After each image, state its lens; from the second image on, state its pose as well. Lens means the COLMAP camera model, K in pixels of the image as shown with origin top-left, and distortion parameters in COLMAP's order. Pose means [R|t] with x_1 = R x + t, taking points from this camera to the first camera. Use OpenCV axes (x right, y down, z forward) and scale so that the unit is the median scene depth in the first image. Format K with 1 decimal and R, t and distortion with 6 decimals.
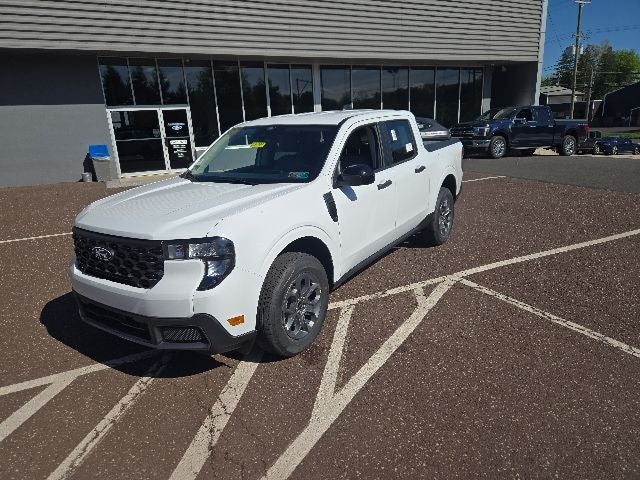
lens RADIAL K [[434.5, 0, 319.7], [0, 434.5, 245.2], [0, 0, 1]] dist [0.058578, -0.048384]
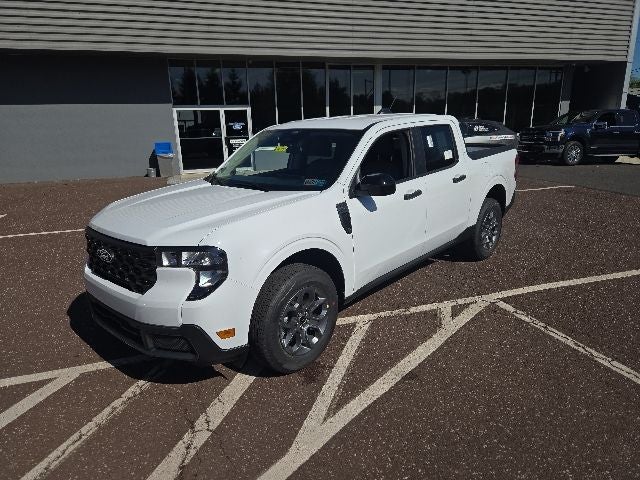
lens RADIAL K [[434.5, 0, 320.8], [0, 434.5, 244.9], [0, 0, 1]] dist [0.058578, -0.048384]
pose [[0.988678, 0.055235, -0.139519, 0.090291], [-0.055365, 0.998462, 0.002955, -0.023717], [0.139467, 0.004803, 0.990215, 0.050122]]
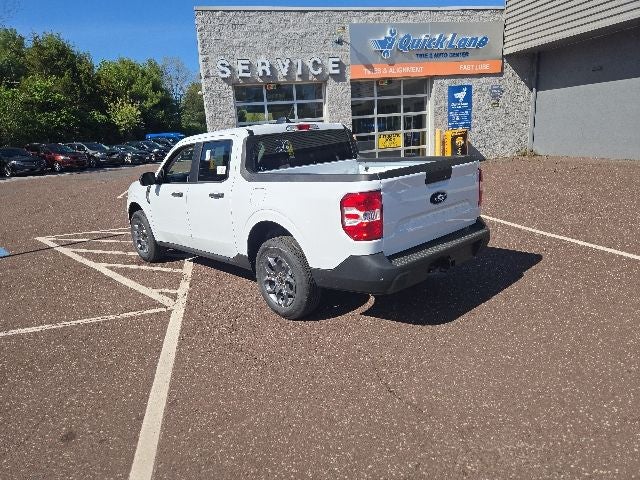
lens RADIAL K [[434.5, 0, 317.9], [0, 434.5, 242.7], [0, 0, 1]] dist [0.058578, -0.048384]
pose [[-0.236935, 0.296977, -0.925022, 1.224215], [-0.185729, 0.920727, 0.343170, -0.505409], [0.953607, 0.253112, -0.162996, 1.596972]]
